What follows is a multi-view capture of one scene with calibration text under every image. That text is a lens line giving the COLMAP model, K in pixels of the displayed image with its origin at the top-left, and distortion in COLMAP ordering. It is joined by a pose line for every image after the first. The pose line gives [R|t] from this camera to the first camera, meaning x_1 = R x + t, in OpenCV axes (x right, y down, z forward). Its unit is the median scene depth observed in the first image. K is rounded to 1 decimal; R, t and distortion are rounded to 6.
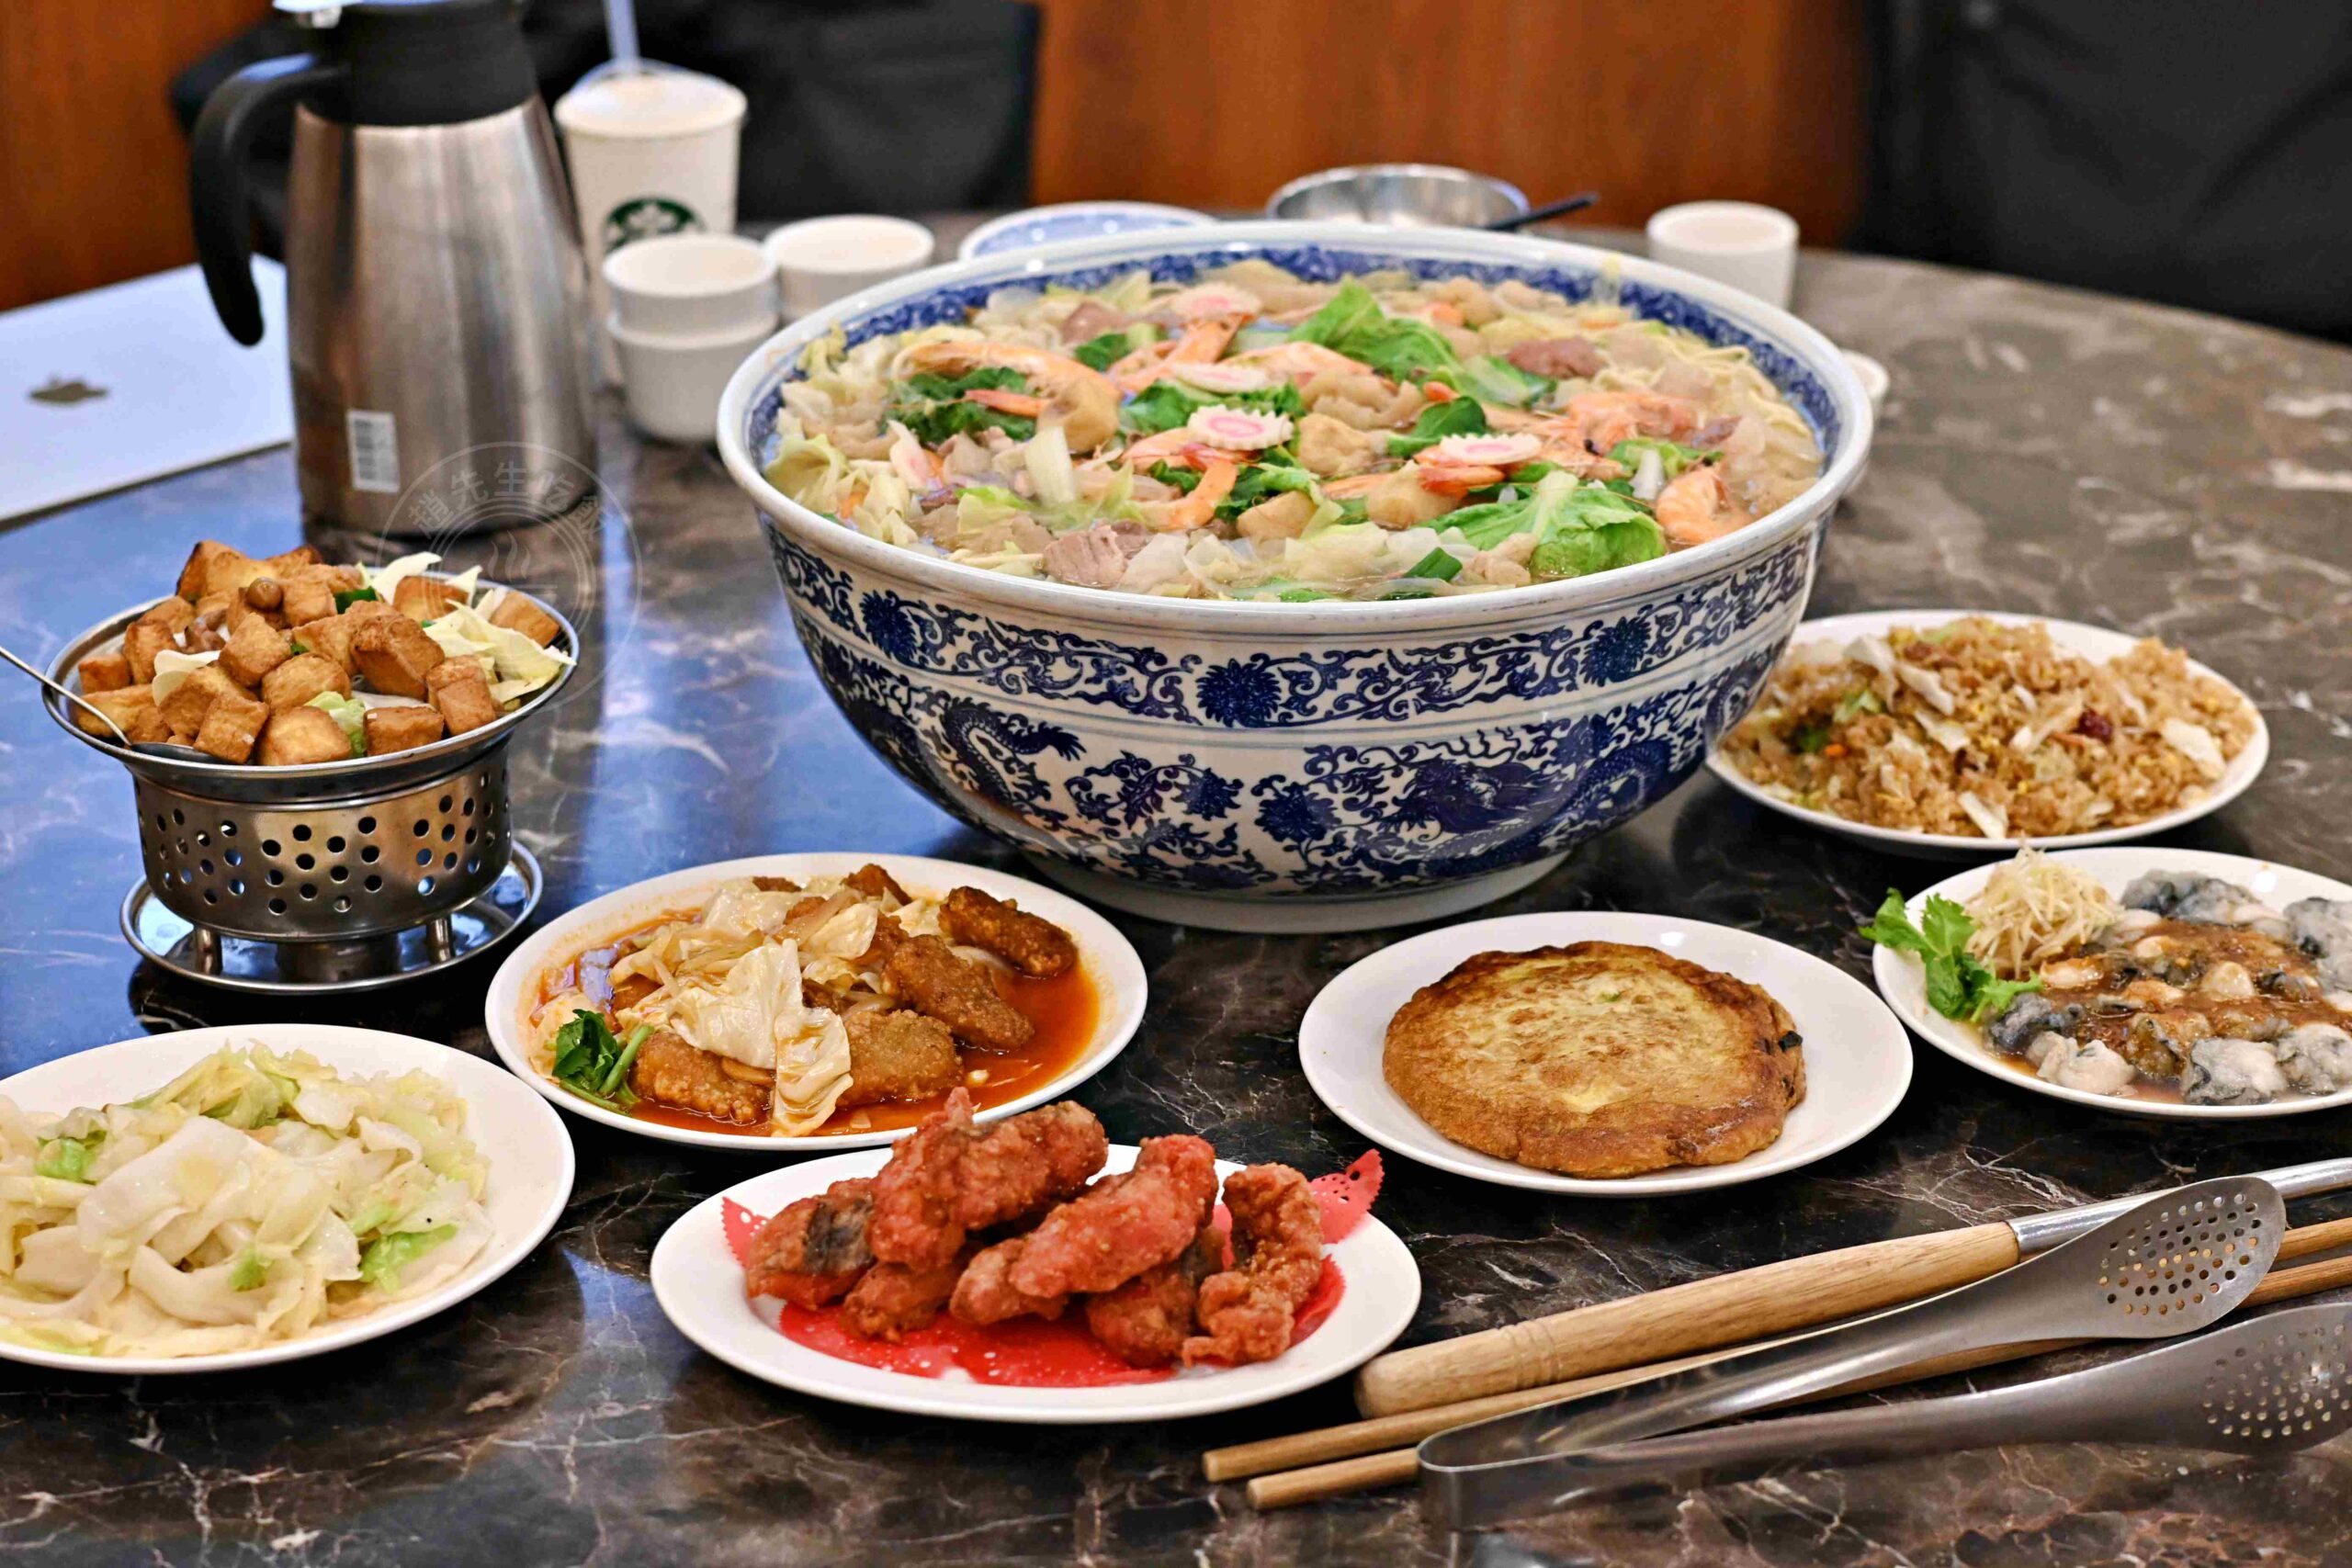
lens RADIAL K [[5050.8, 0, 1182.4], [0, 5050.8, 780.8], [0, 0, 1]] dist [0.005371, 0.000000]
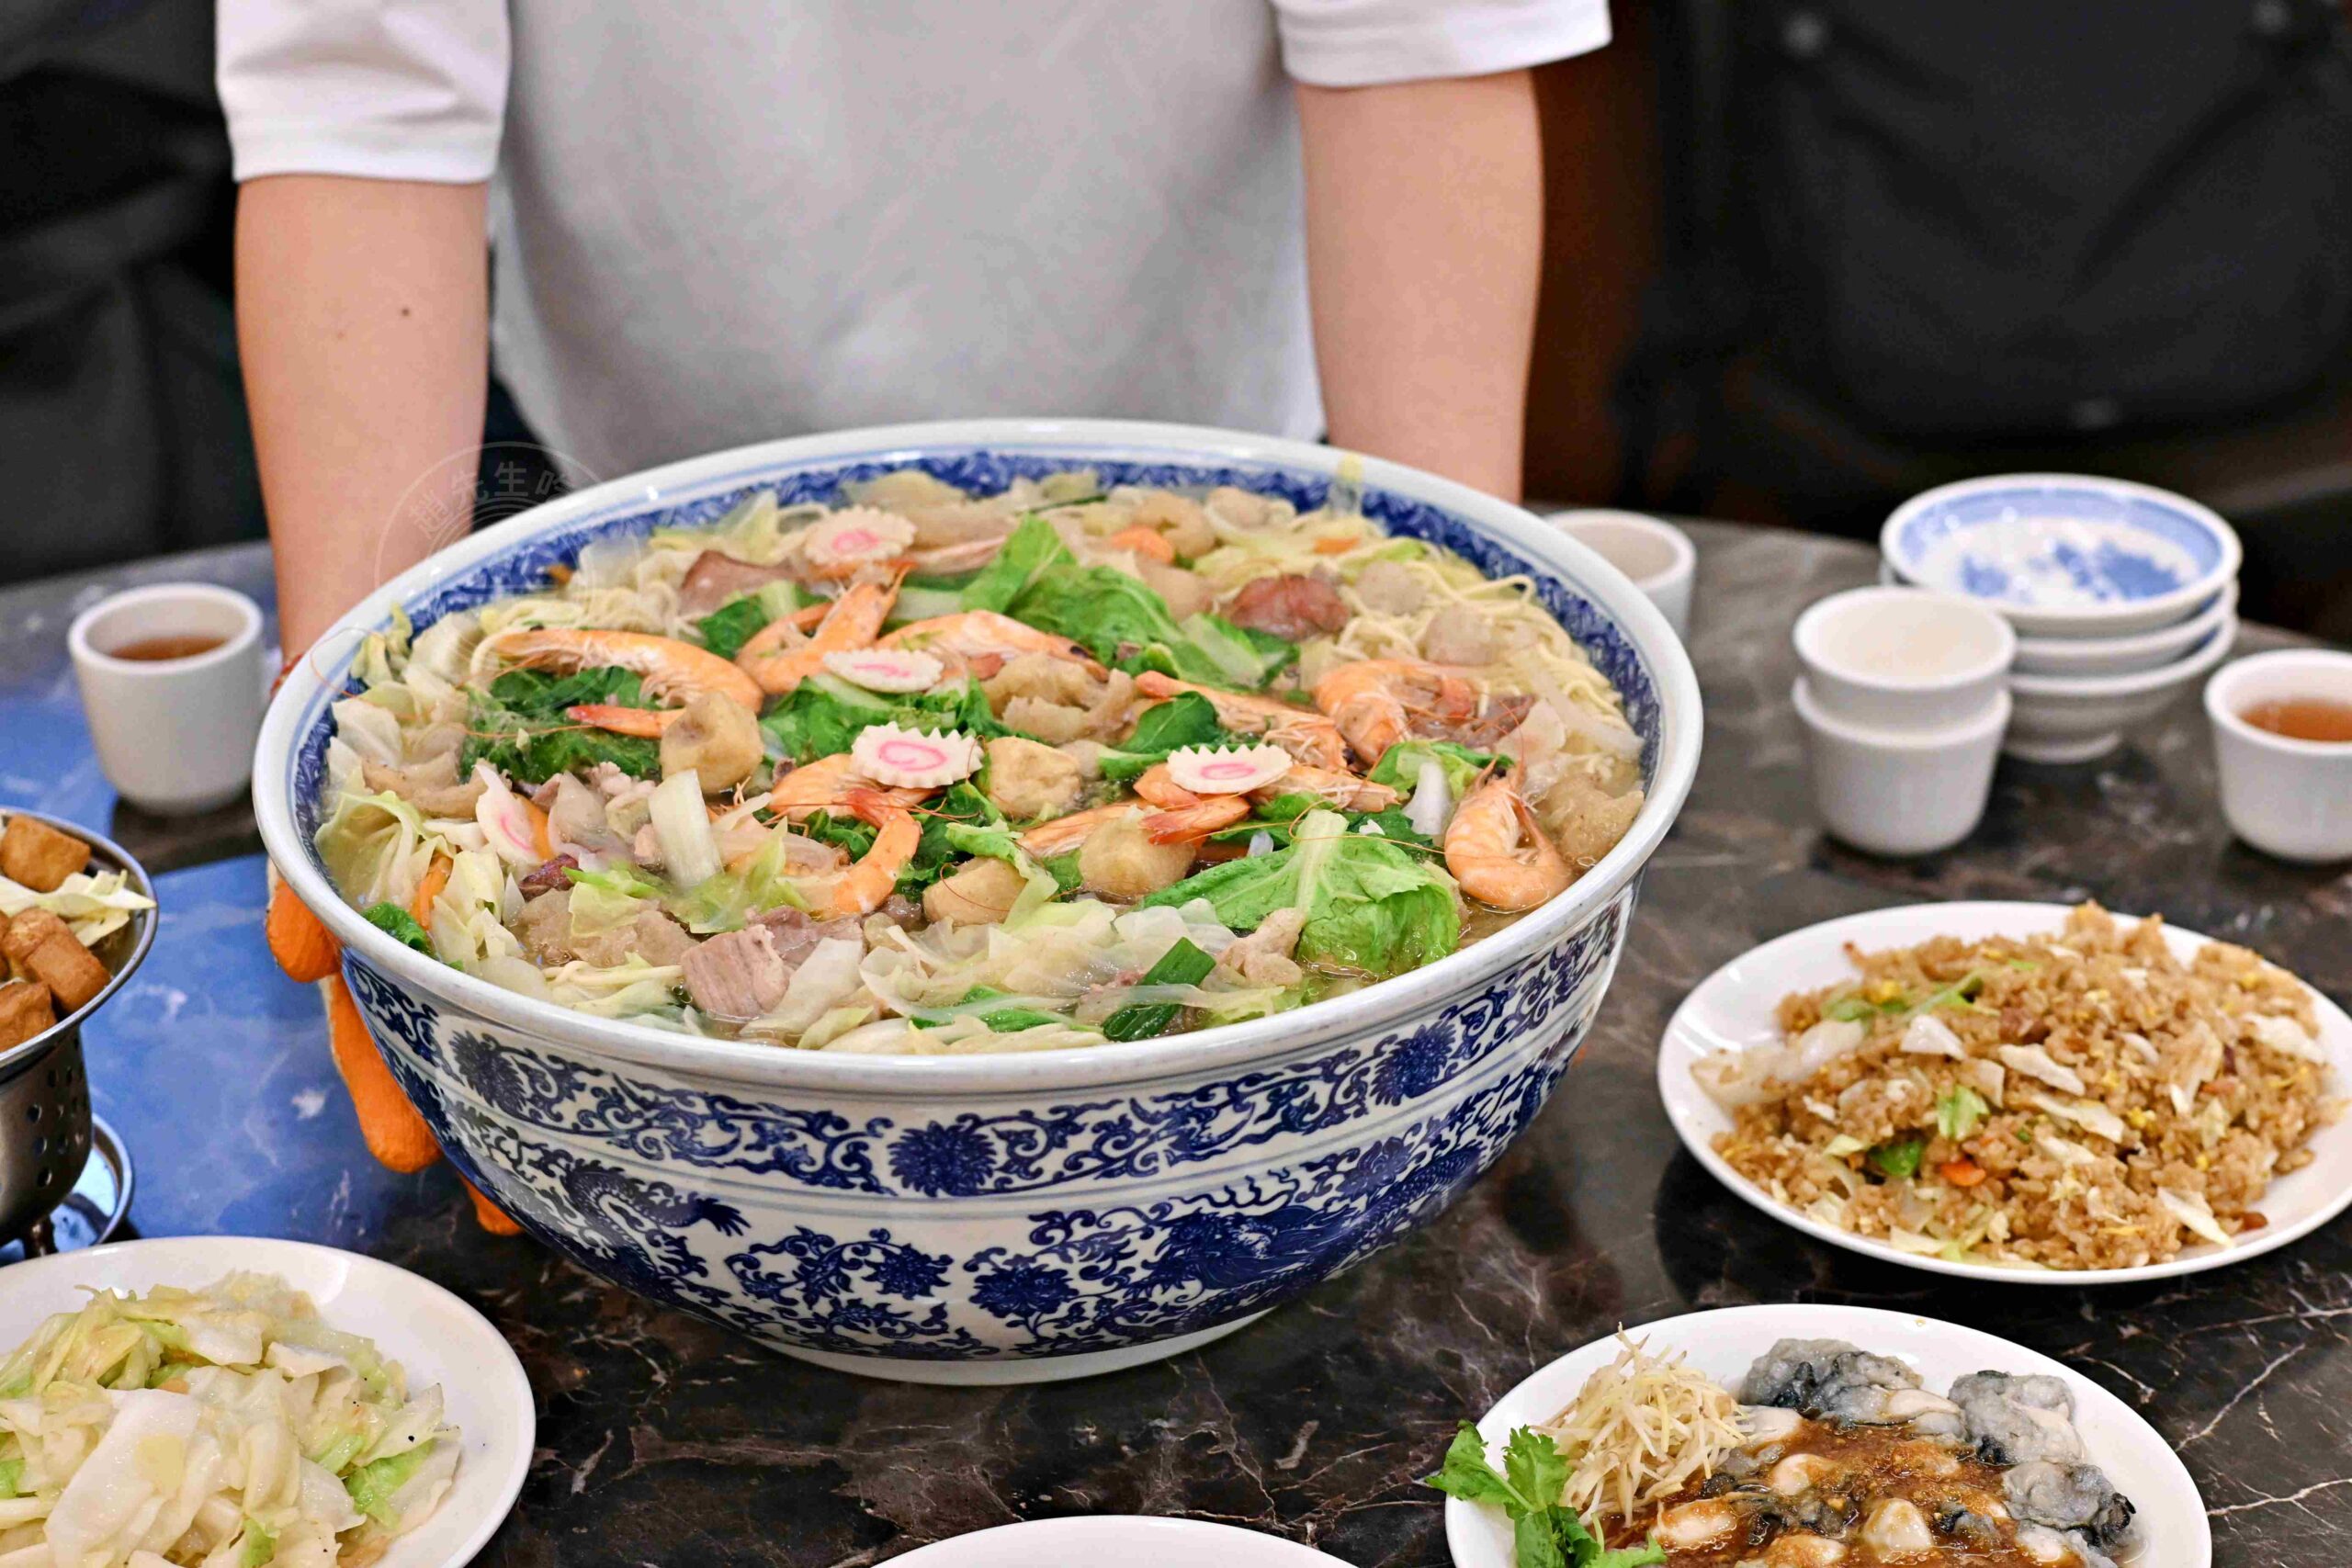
lens RADIAL K [[5050.8, 0, 1173.8], [0, 5050.8, 788.8], [0, 0, 1]] dist [0.005371, 0.000000]
pose [[0.995698, -0.056456, 0.073470, -0.007326], [0.051882, 0.996681, 0.062735, -0.118747], [-0.076768, -0.058653, 0.995322, 0.214274]]
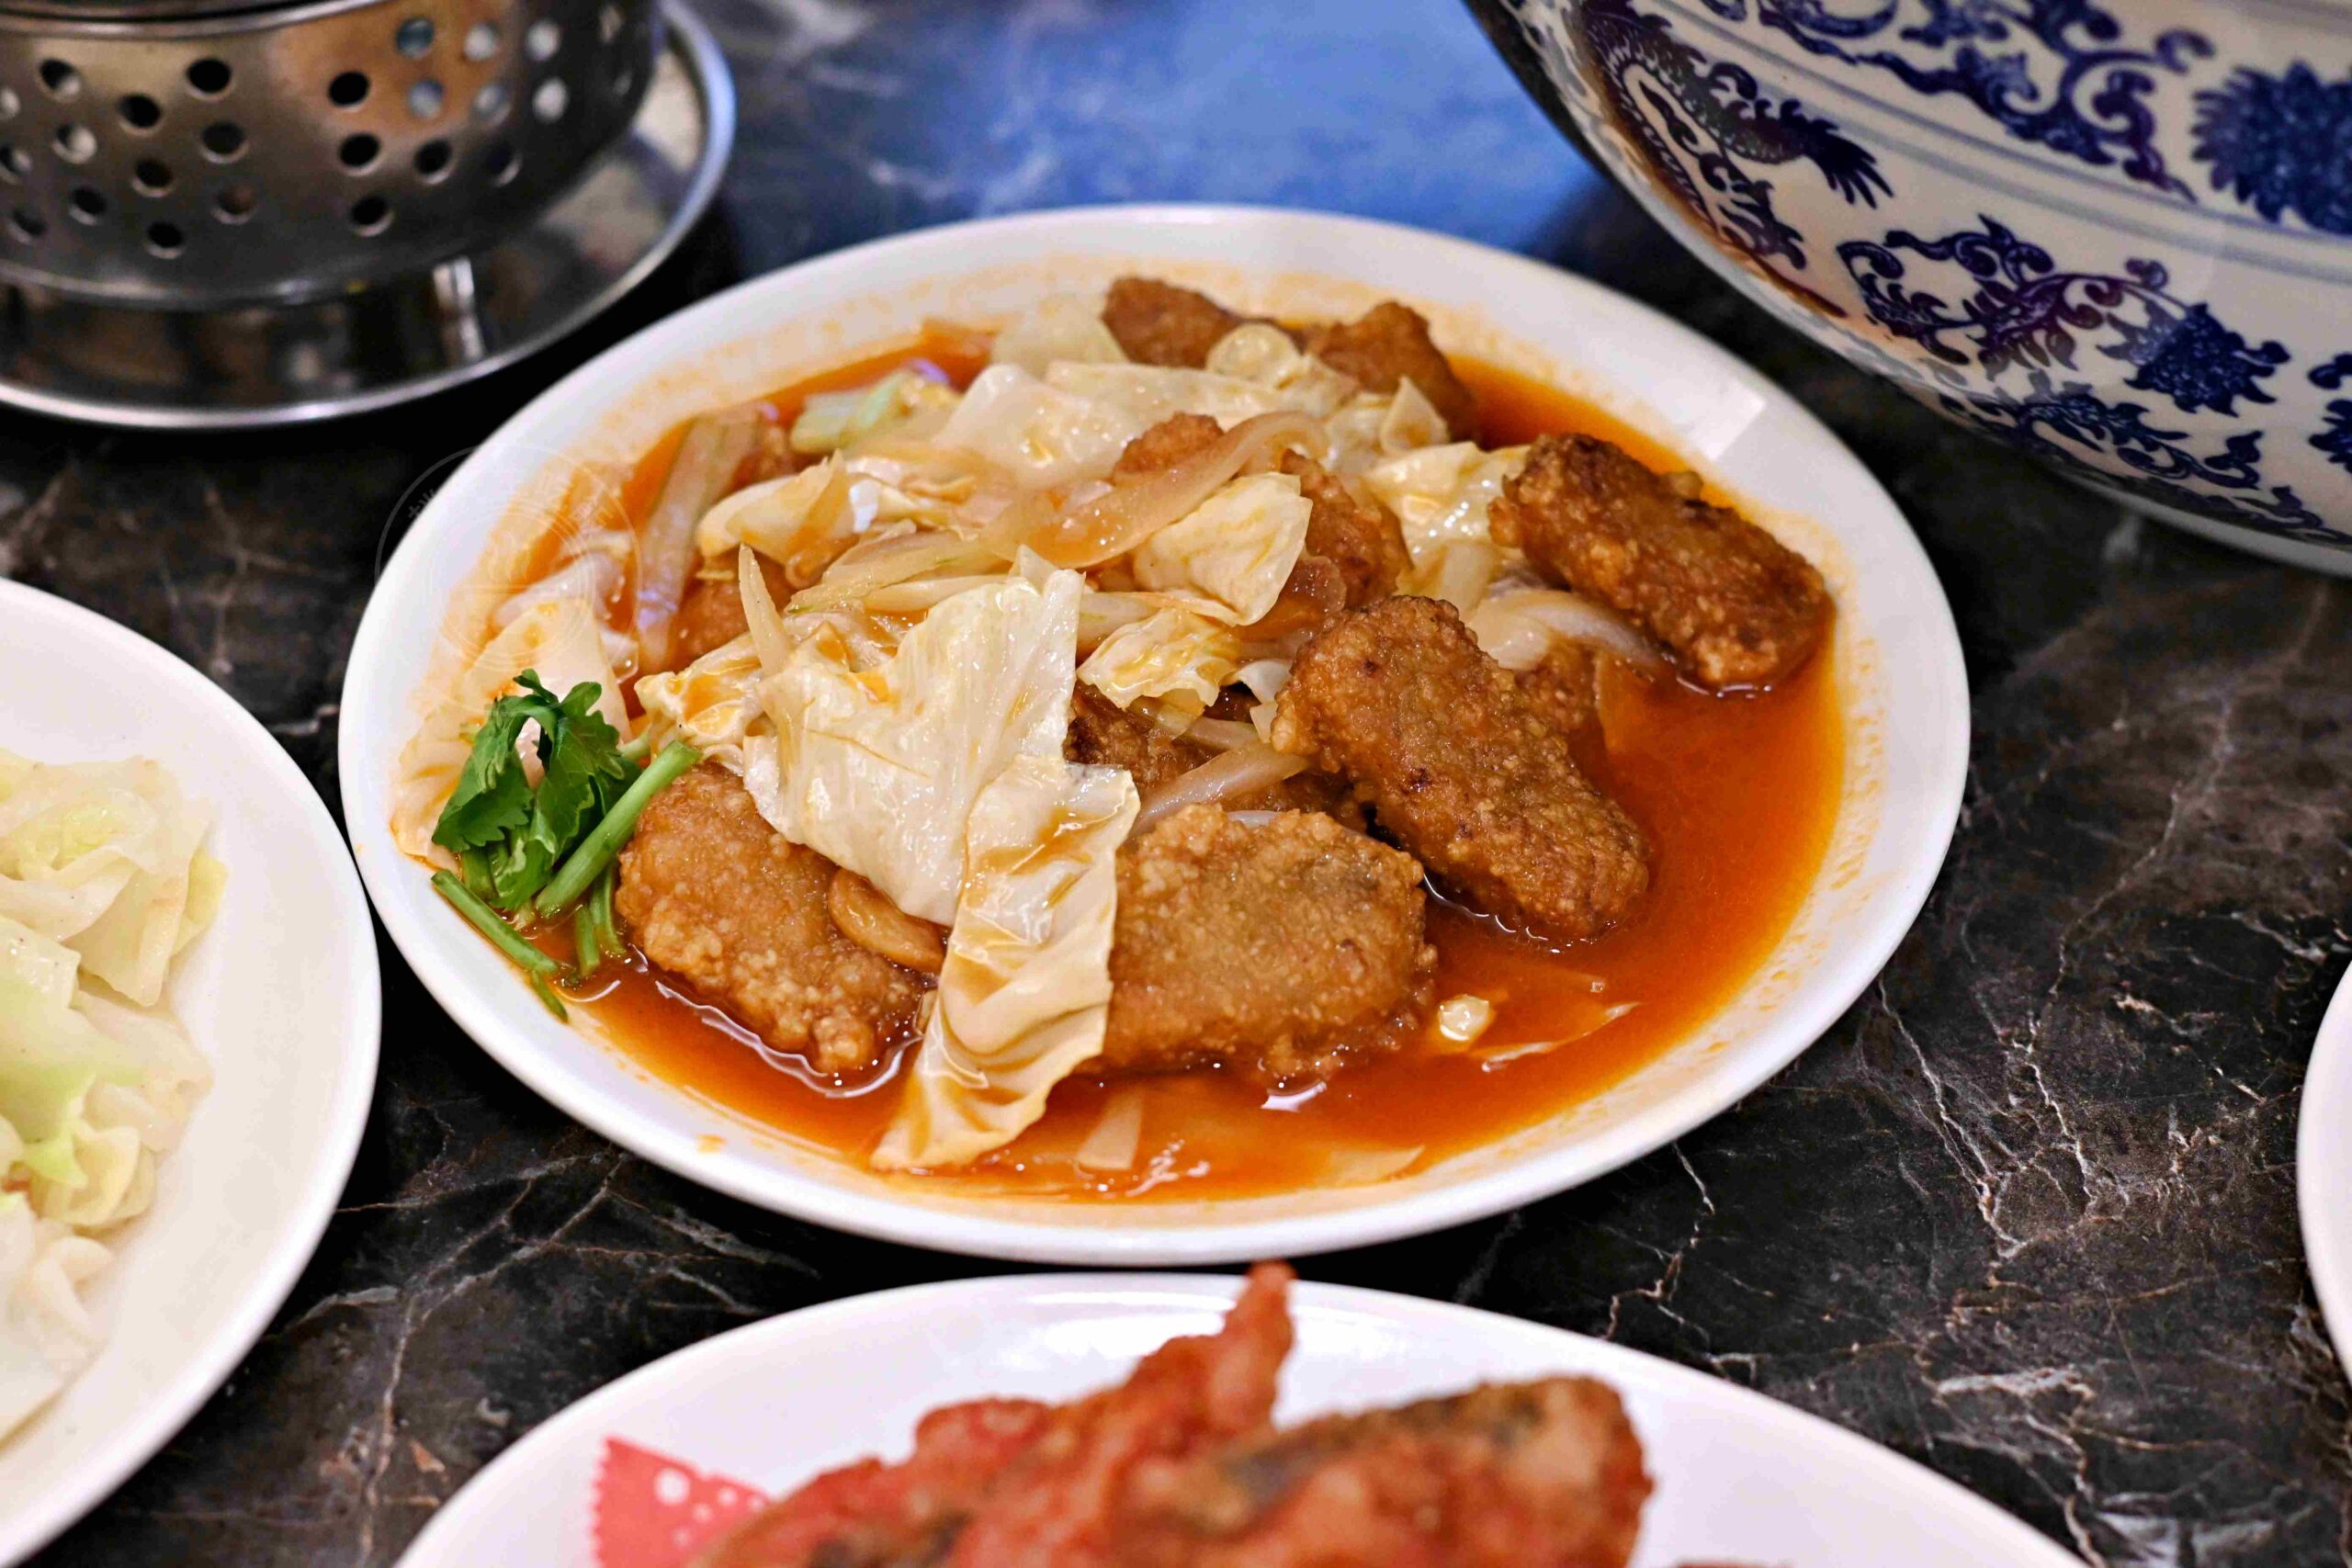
lens RADIAL K [[5050.8, 0, 1165.2], [0, 5050.8, 770.1], [0, 0, 1]] dist [0.005371, 0.000000]
pose [[0.959042, 0.177468, -0.220781, 0.019971], [-0.103959, 0.945539, 0.308463, -0.075921], [0.263499, -0.272877, 0.925260, 0.616522]]
